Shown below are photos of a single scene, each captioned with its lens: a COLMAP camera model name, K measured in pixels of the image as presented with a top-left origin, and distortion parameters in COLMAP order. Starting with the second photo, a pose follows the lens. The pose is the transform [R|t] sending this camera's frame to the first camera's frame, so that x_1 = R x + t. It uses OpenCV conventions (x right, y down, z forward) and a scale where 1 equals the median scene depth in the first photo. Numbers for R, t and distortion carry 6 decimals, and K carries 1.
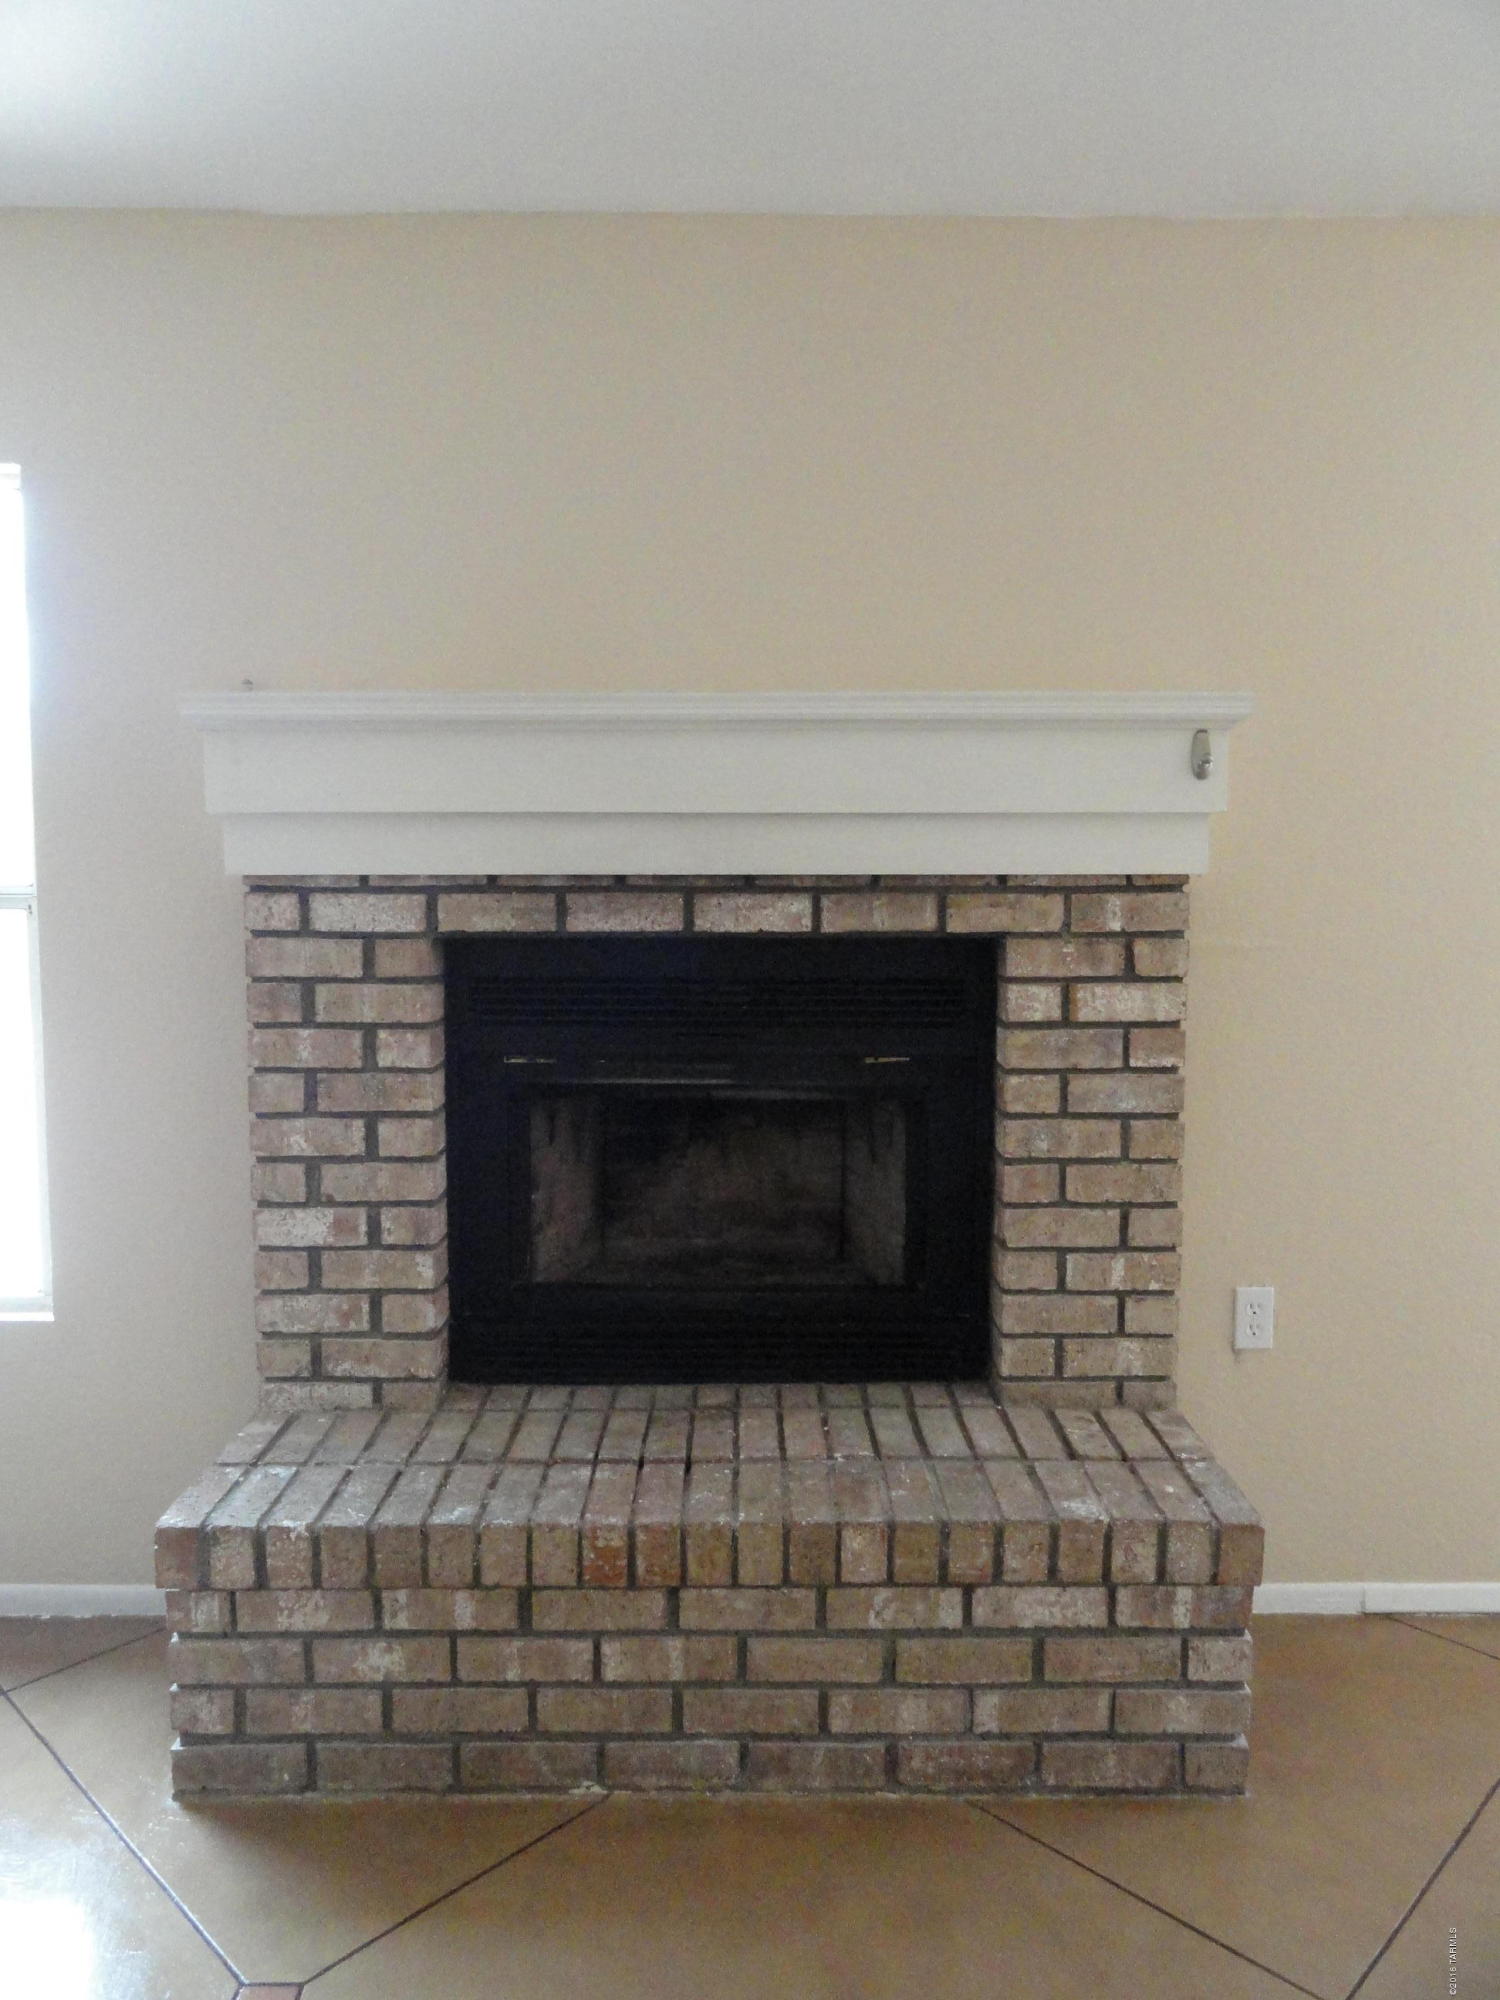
lens RADIAL K [[1392.0, 0, 752.3], [0, 1392.0, 997.3], [0, 0, 1]] dist [0.001277, 0.001401]
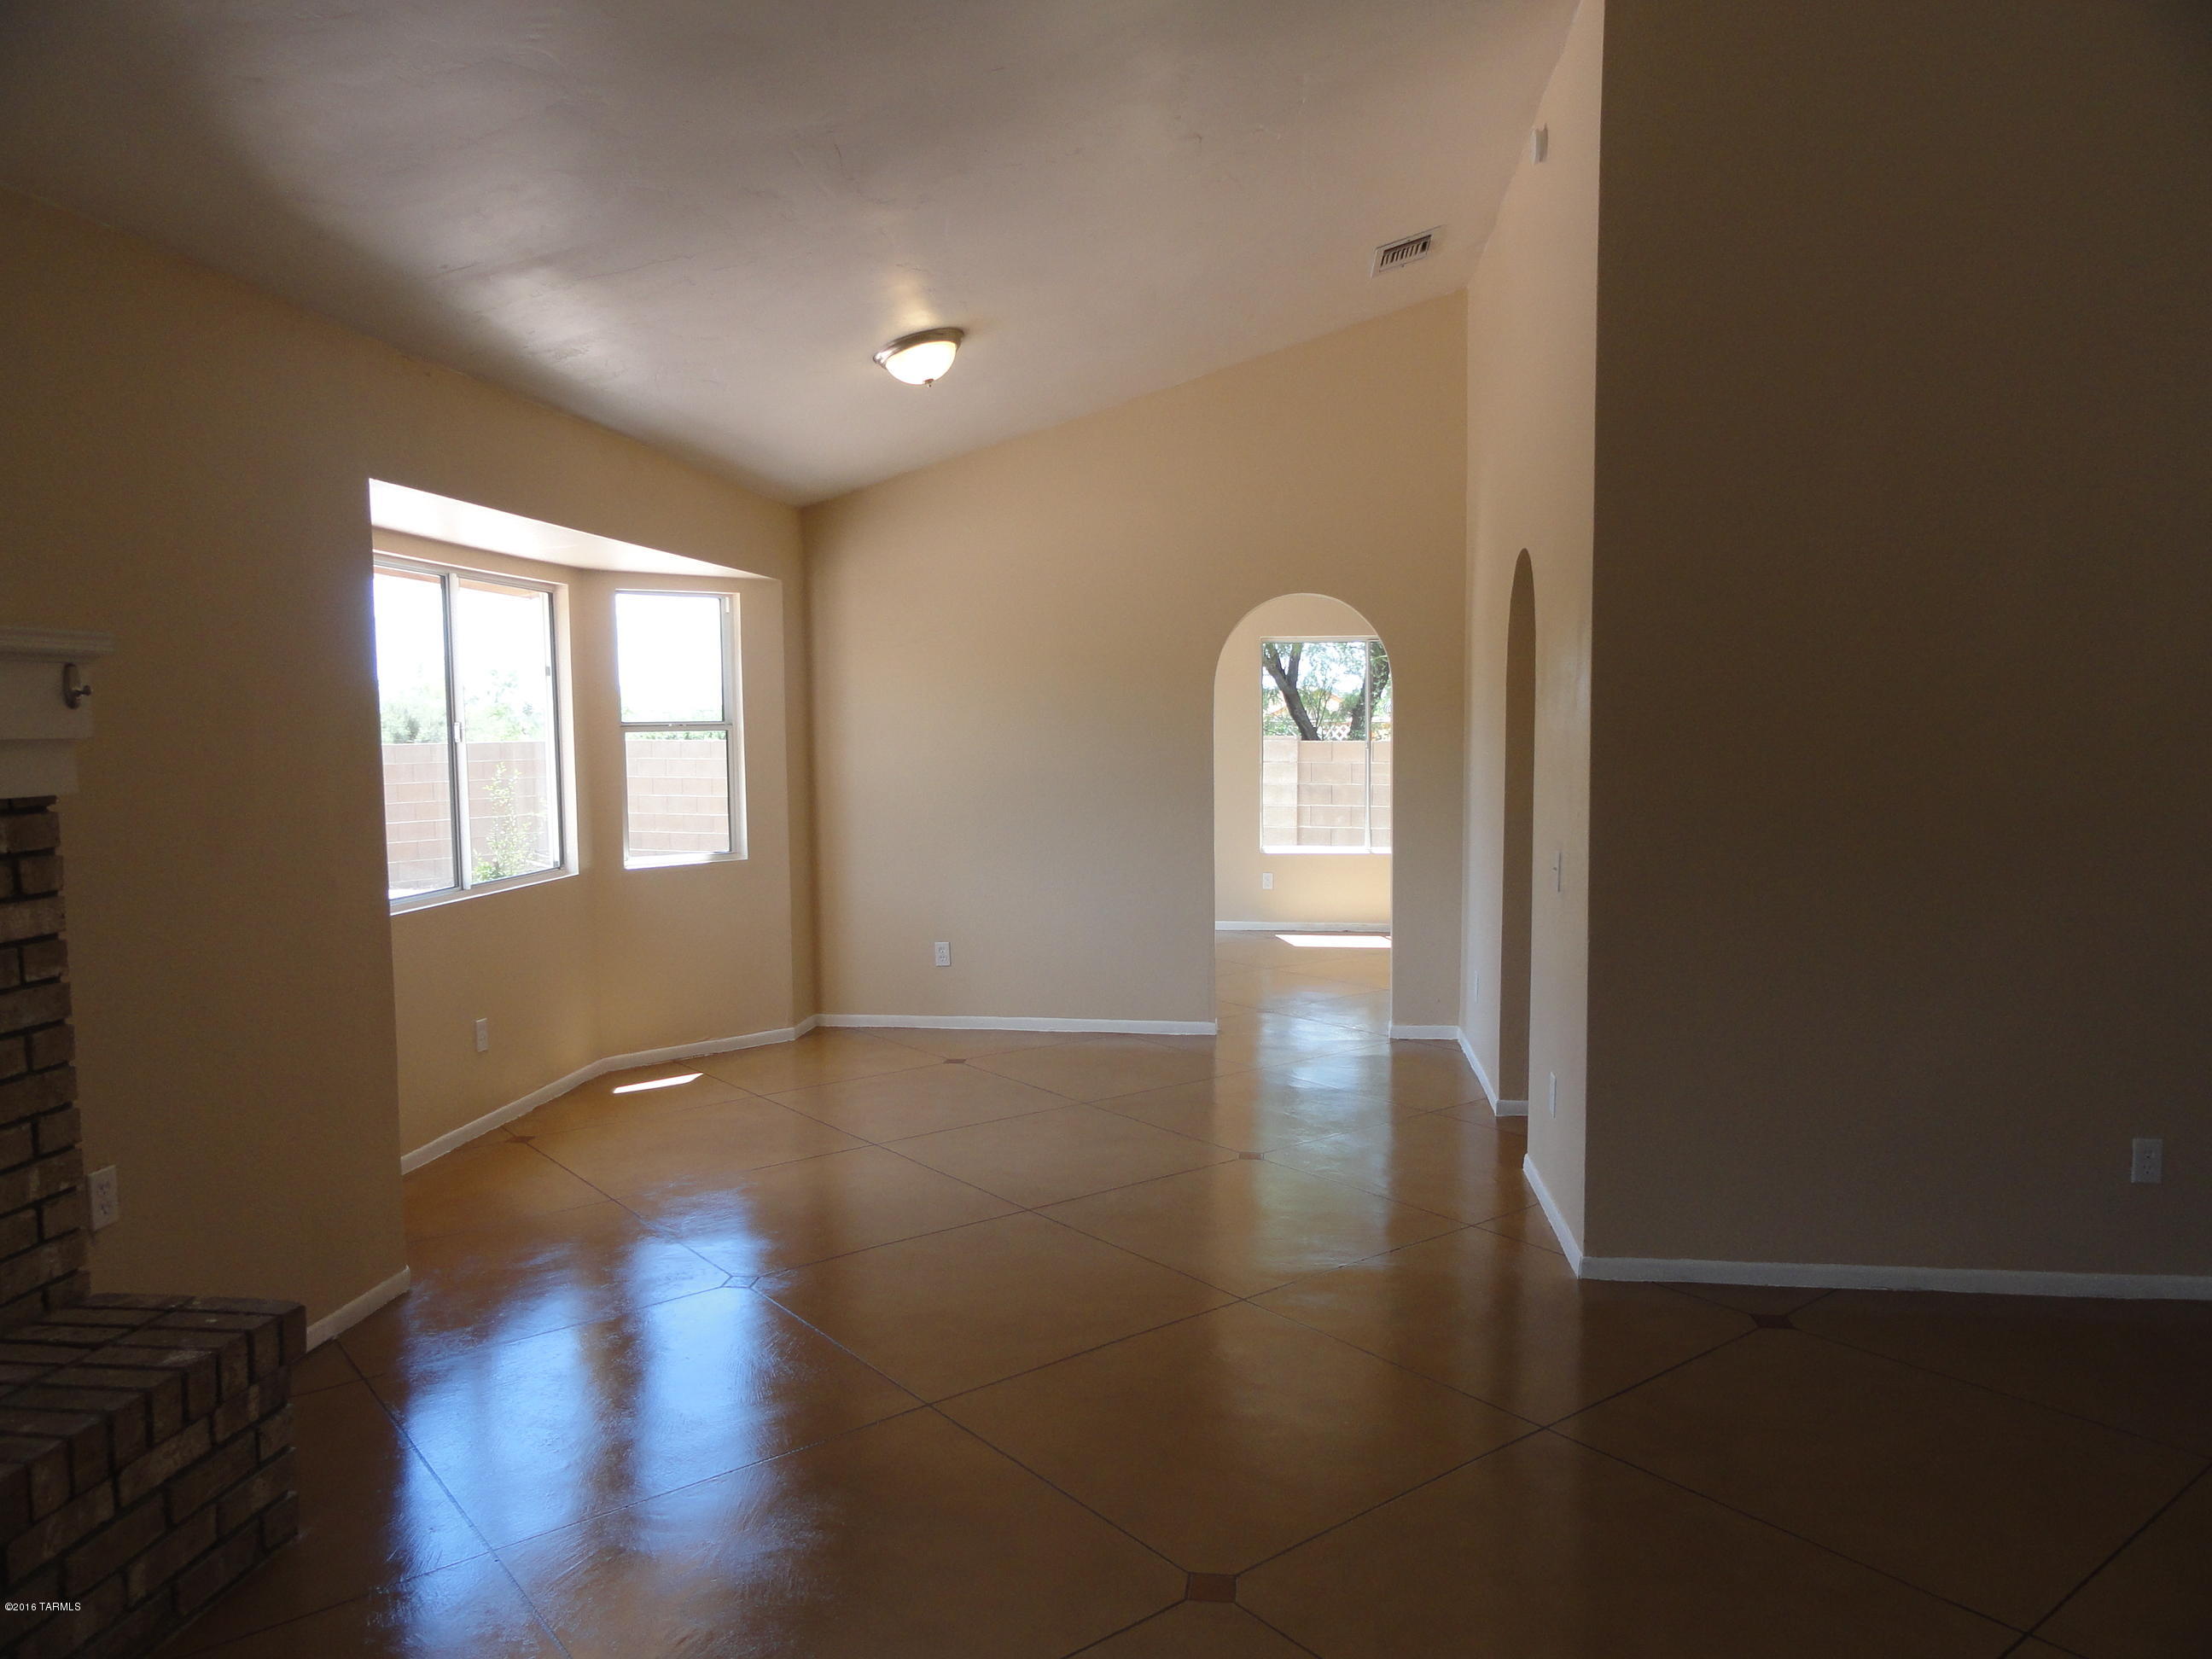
lens RADIAL K [[1539.5, 0, 1108.3], [0, 1539.5, 824.5], [0, 0, 1]] dist [0.001277, 0.001401]
pose [[0.129538, -0.071567, 0.988988, -0.822733], [0.104115, 0.992860, 0.058210, -0.054702], [-0.986093, 0.095428, 0.136065, 0.041813]]
